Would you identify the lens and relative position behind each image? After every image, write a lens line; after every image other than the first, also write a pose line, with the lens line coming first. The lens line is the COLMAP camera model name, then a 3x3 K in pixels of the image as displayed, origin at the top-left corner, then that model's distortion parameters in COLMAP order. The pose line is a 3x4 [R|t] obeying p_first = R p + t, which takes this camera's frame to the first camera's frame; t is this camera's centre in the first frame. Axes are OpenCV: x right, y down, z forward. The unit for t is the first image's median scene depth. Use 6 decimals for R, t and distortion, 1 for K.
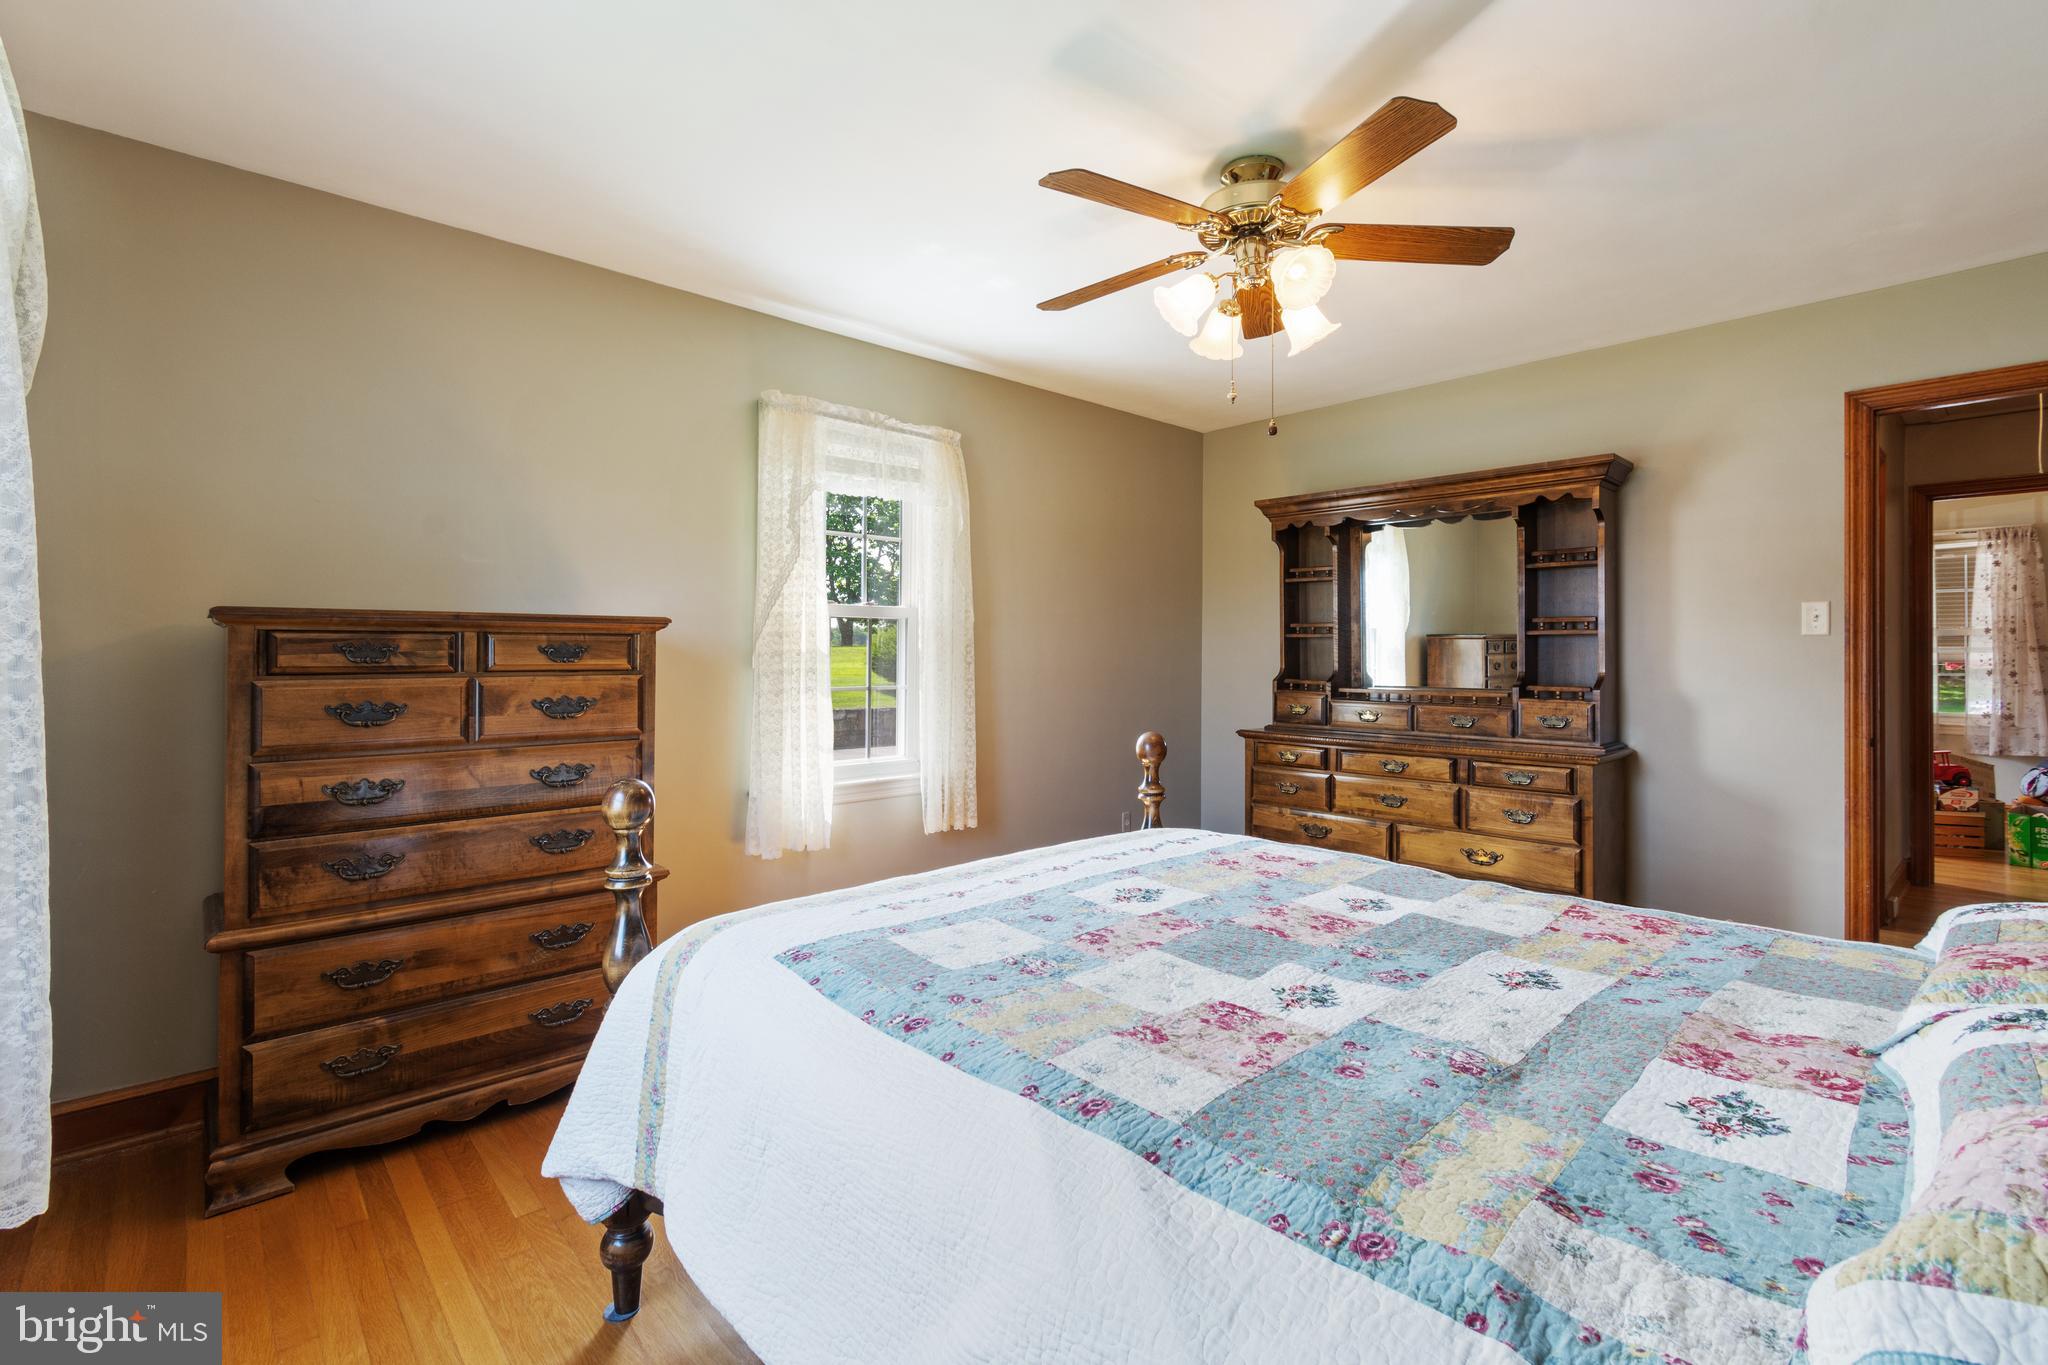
lens RADIAL K [[948.6, 0, 1027.5], [0, 948.6, 643.3], [0, 0, 1]] dist [0.002351, 0.000577]
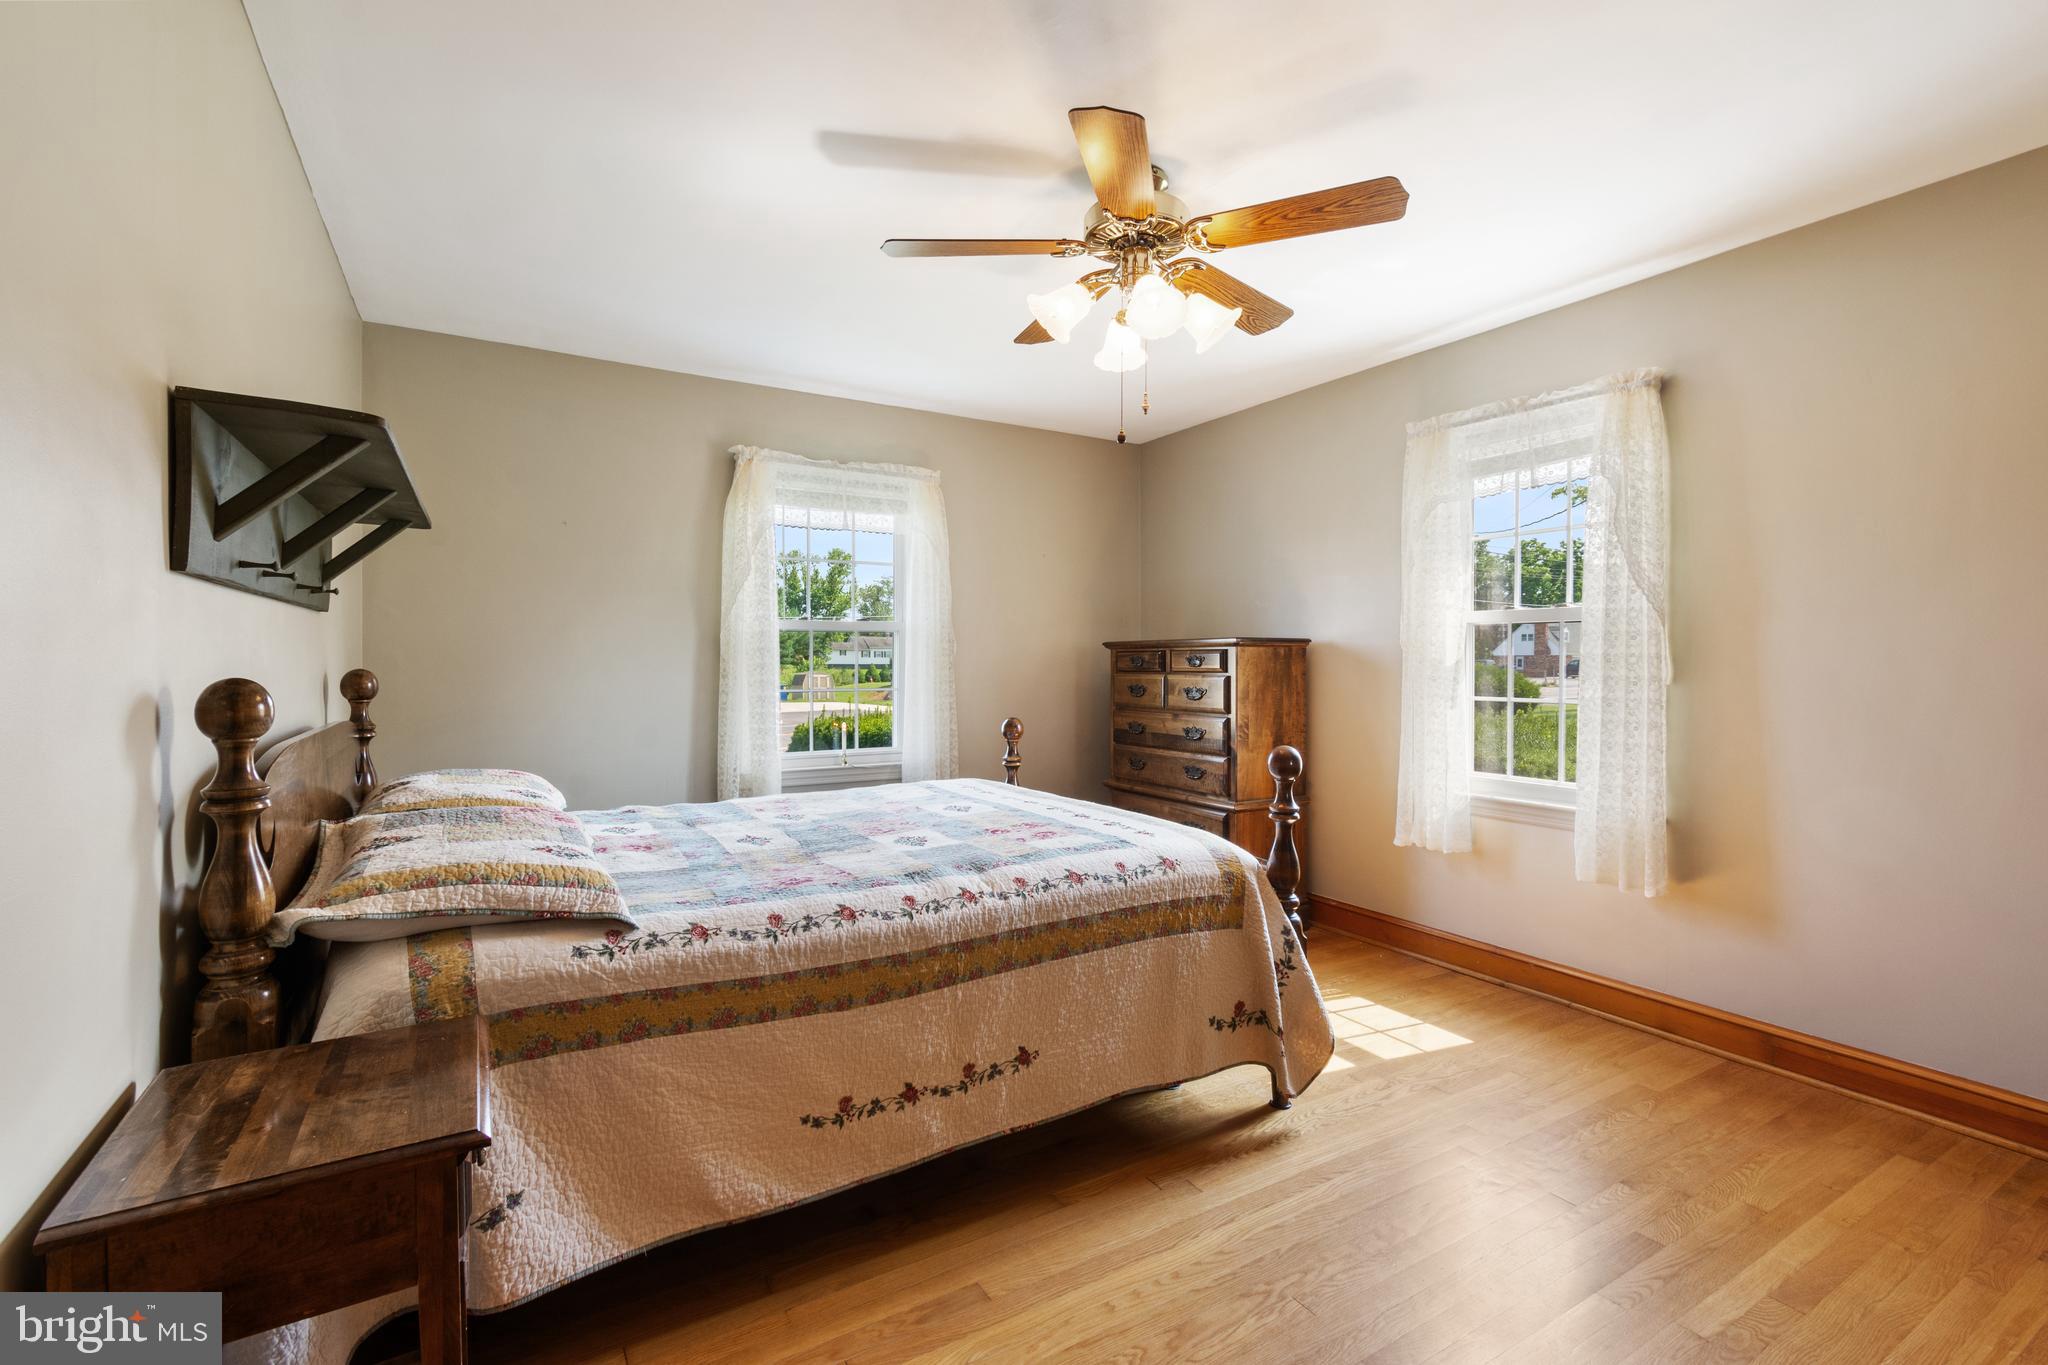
lens RADIAL K [[919.2, 0, 1036.3], [0, 919.2, 651.6], [0, 0, 1]] dist [-0.001018, -0.000167]
pose [[-0.251769, -0.017444, -0.967630, 2.582885], [-0.002852, 0.999847, -0.017283, 0.047954], [0.967783, -0.001592, -0.251780, 2.532917]]
